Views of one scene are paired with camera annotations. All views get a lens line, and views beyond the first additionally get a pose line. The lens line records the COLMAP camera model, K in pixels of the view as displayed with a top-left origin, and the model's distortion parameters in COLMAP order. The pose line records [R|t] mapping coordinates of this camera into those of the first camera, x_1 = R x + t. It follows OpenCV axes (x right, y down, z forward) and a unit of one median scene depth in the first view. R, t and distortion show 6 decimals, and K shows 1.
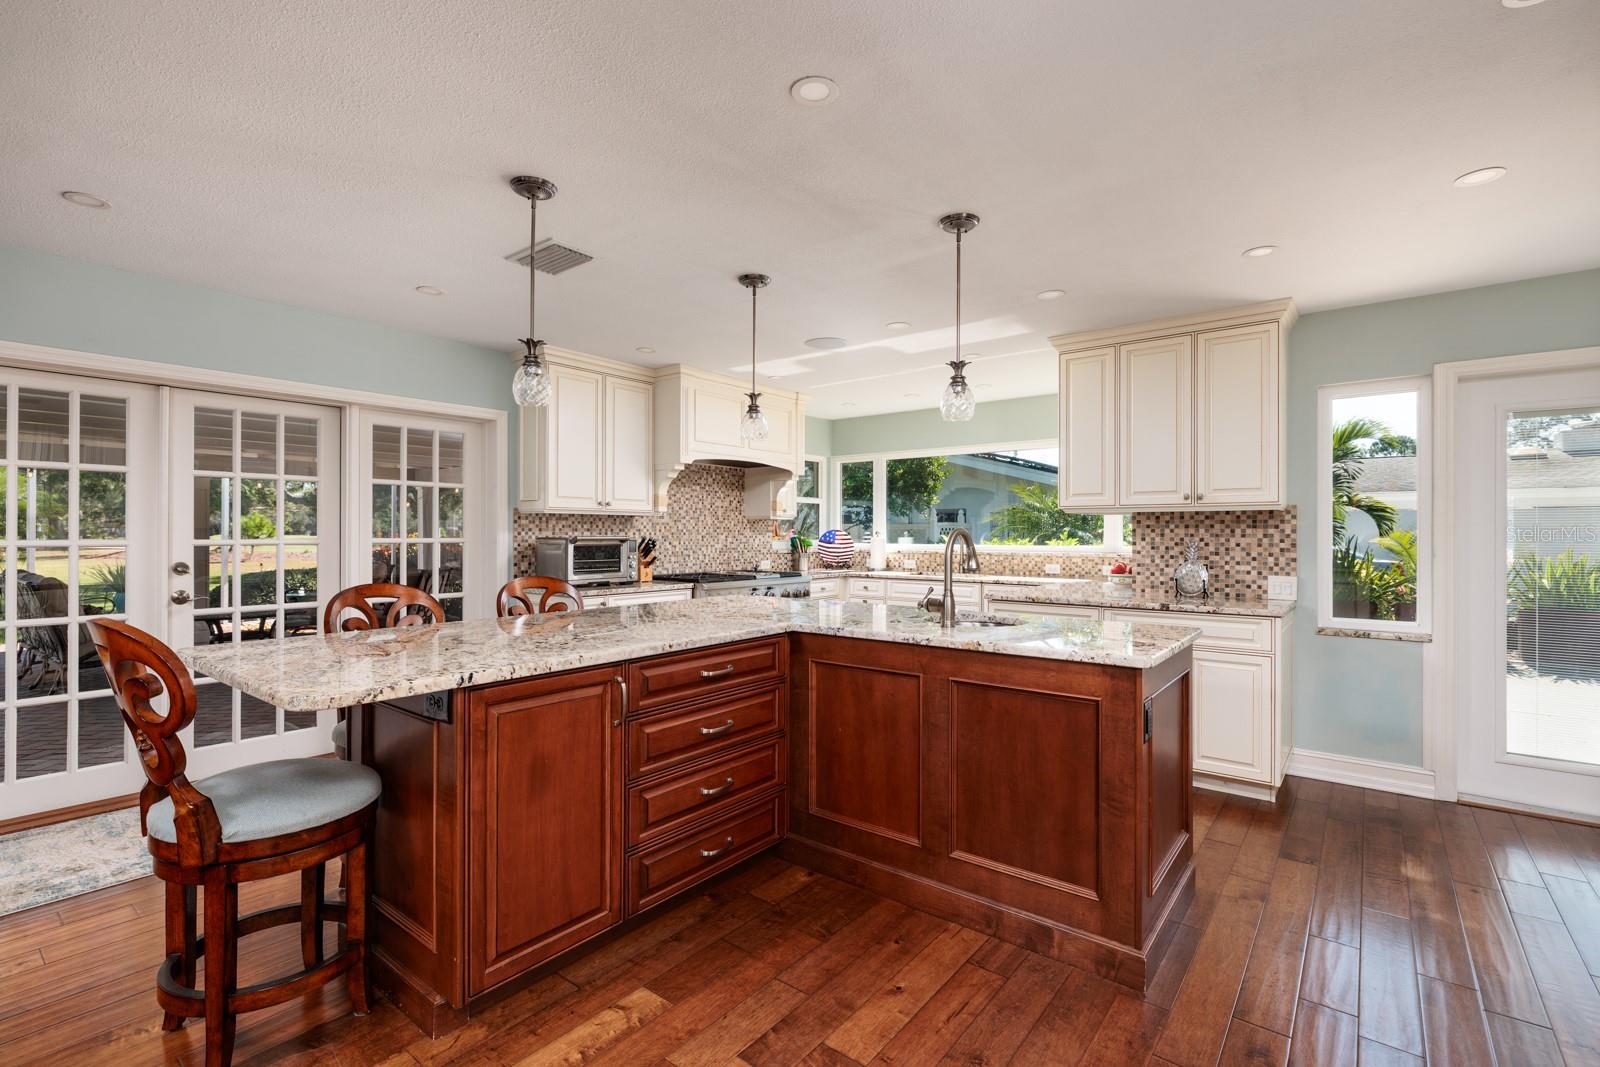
lens RADIAL K [[719.2, 0, 806.5], [0, 719.2, 534.2], [0, 0, 1]] dist [0.001620, 0.000294]
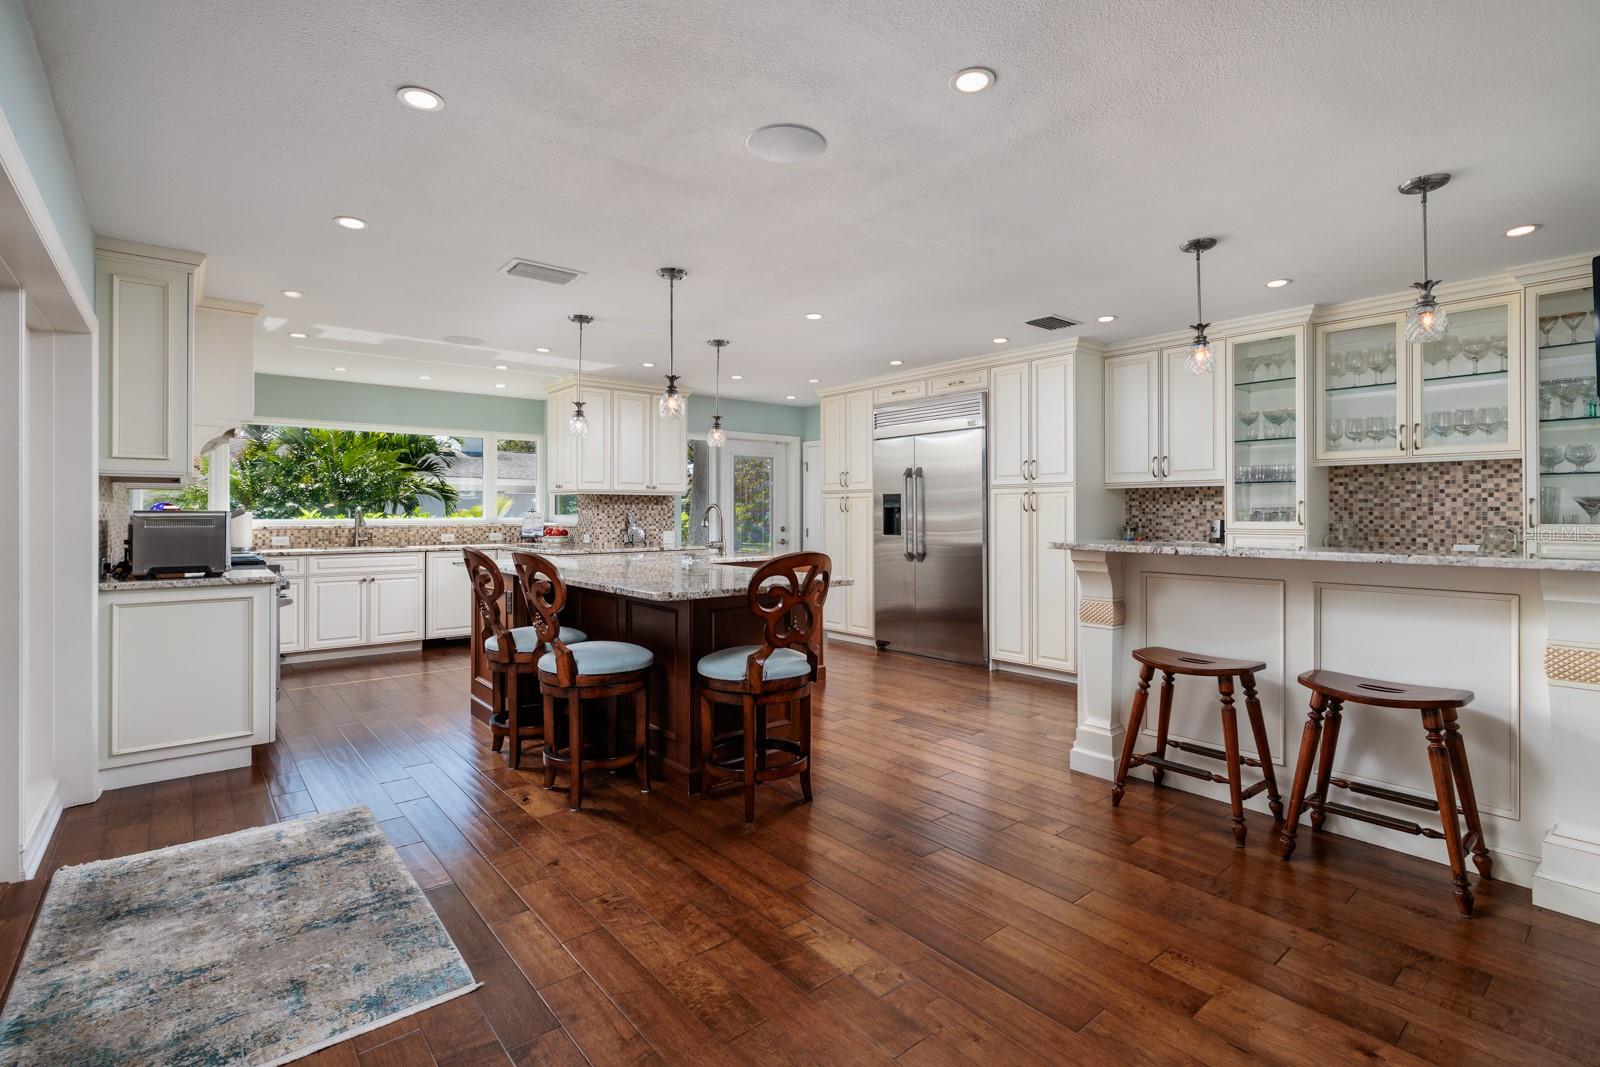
lens RADIAL K [[719.2, 0, 800.9], [0, 719.2, 507.2], [0, 0, 1]] dist [0.001620, 0.000294]
pose [[0.207856, 0.001899, 0.978158, -0.838349], [-0.000324, 0.999998, -0.001873, 0.000105], [-0.978159, 0.000072, 0.207856, 0.214001]]
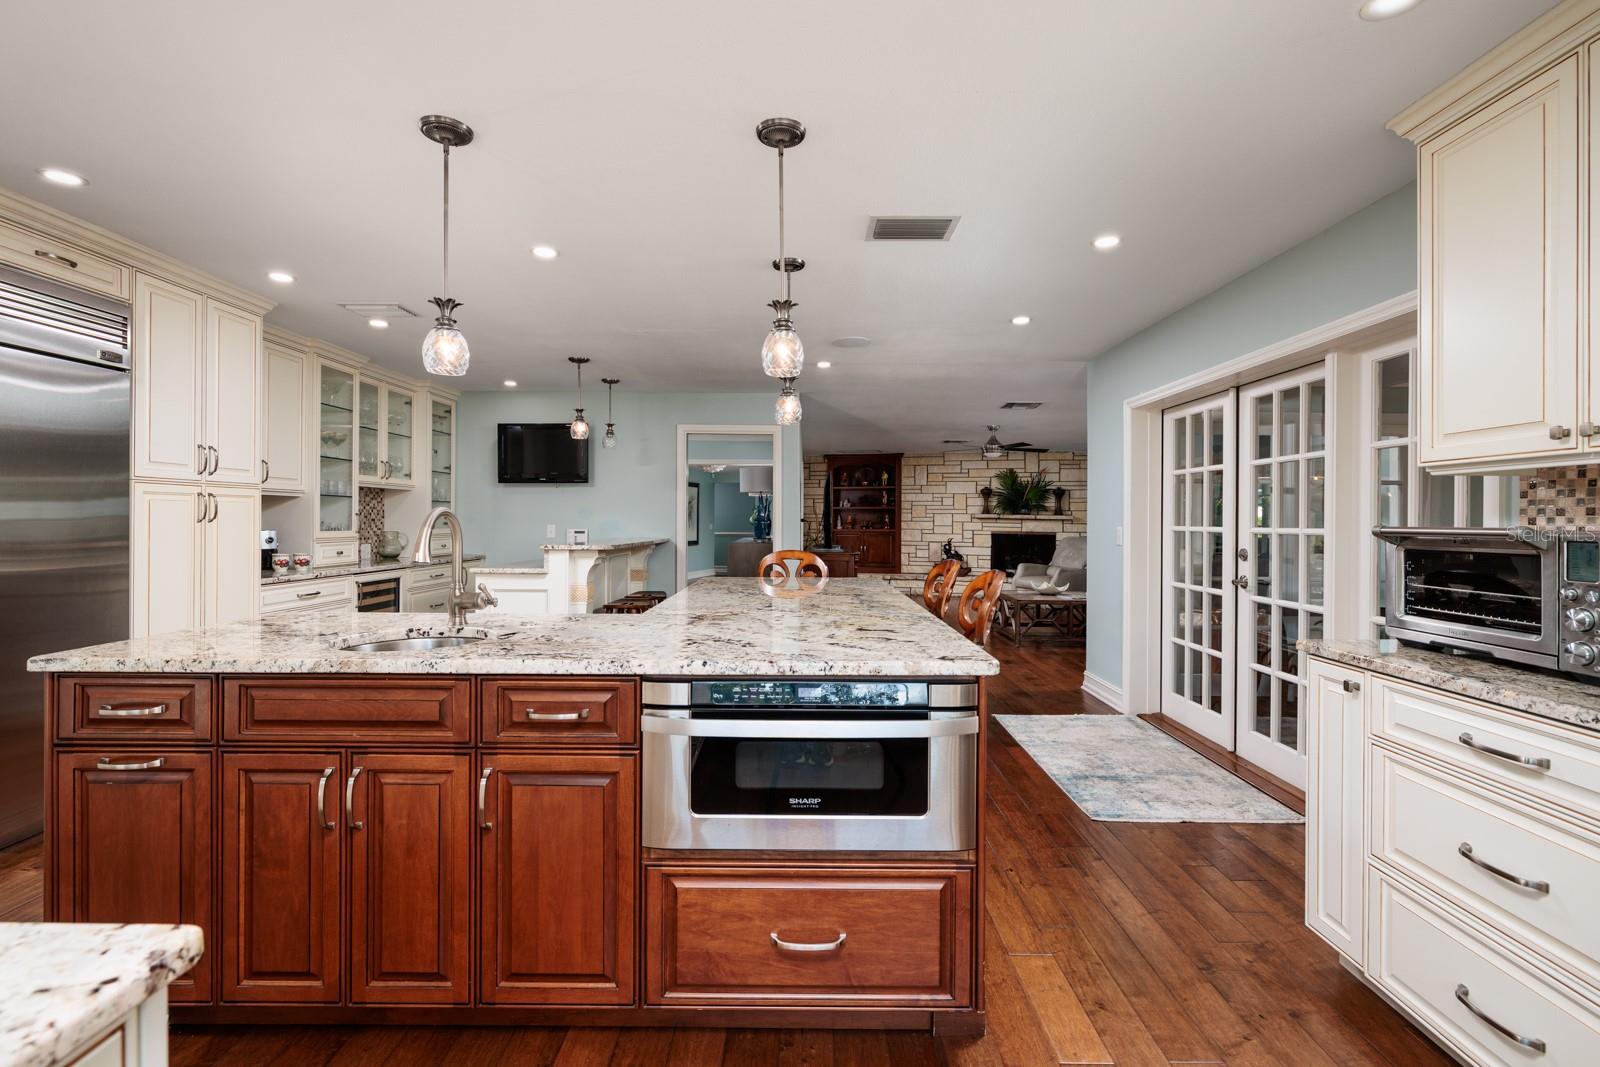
lens RADIAL K [[719.2, 0, 804.2], [0, 719.2, 527.5], [0, 0, 1]] dist [0.001620, 0.000294]
pose [[-0.797882, -0.003944, -0.602801, 0.198283], [-0.007002, 0.999972, 0.002725, 0.004292], [0.602774, 0.006395, -0.797887, 1.006859]]
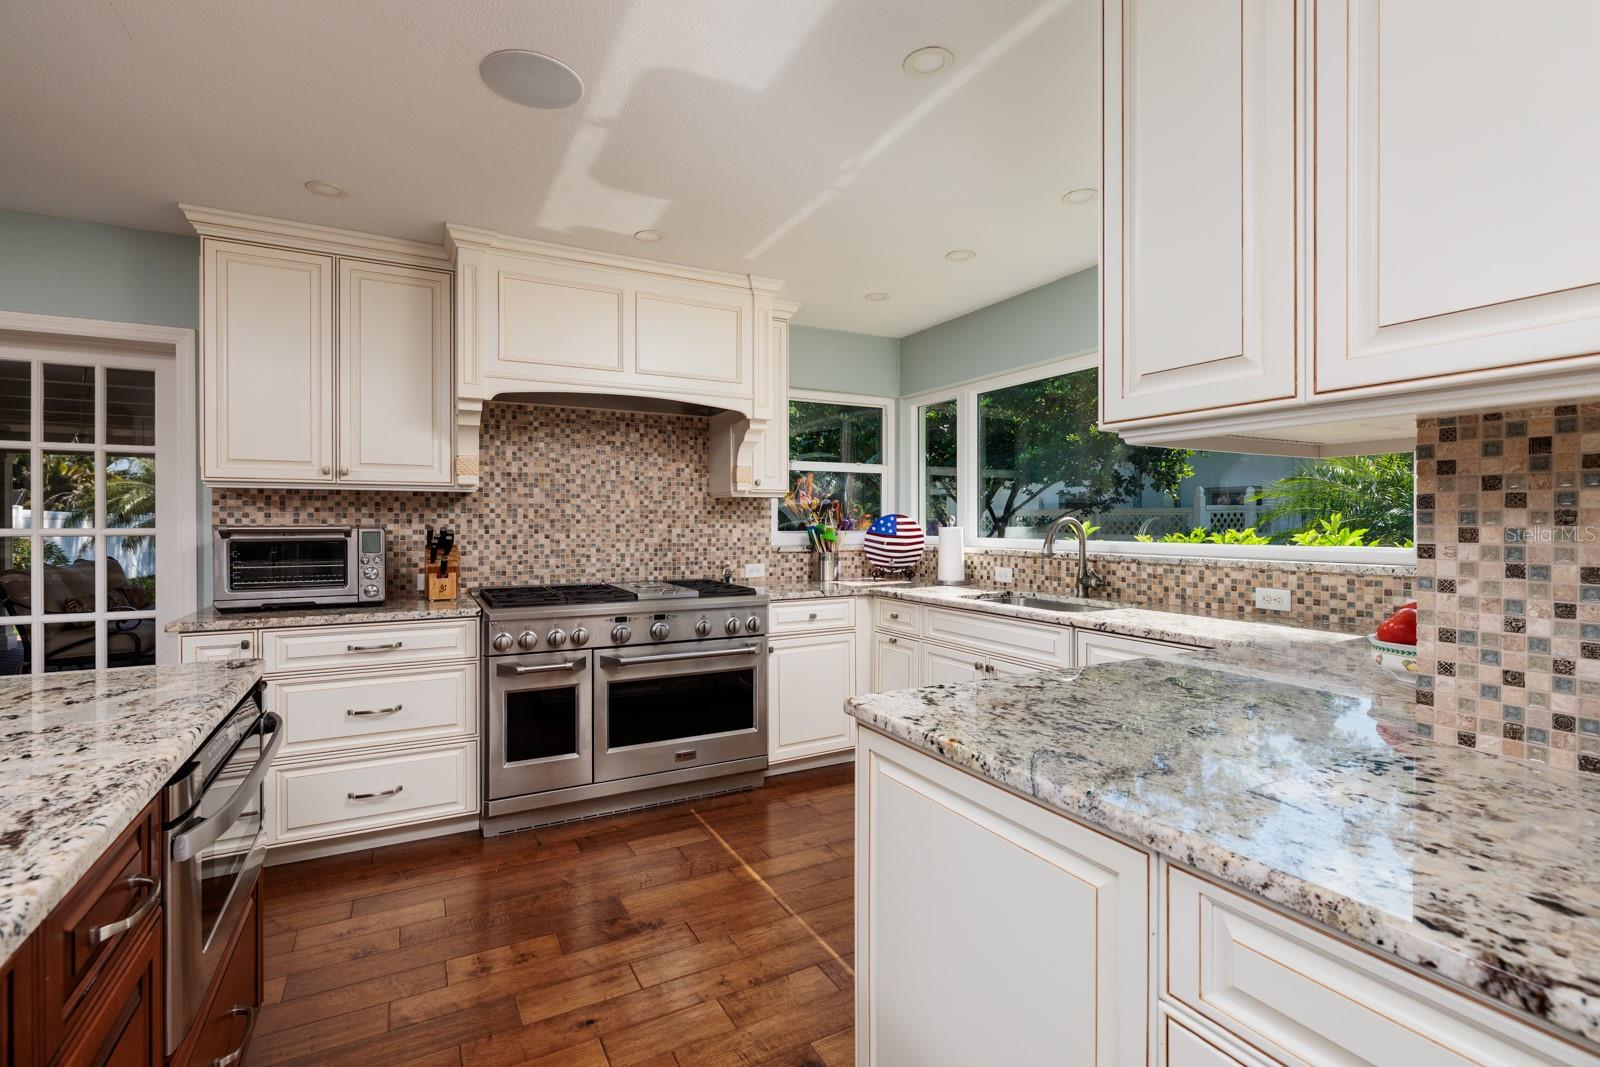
lens RADIAL K [[719.2, 0, 800.5], [0, 719.2, 530.3], [0, 0, 1]] dist [0.001620, 0.000294]
pose [[0.916689, 0.001756, -0.399597, 0.302514], [0.002062, 0.999956, 0.009125, 0.002216], [0.399595, -0.009189, 0.916646, 0.576616]]
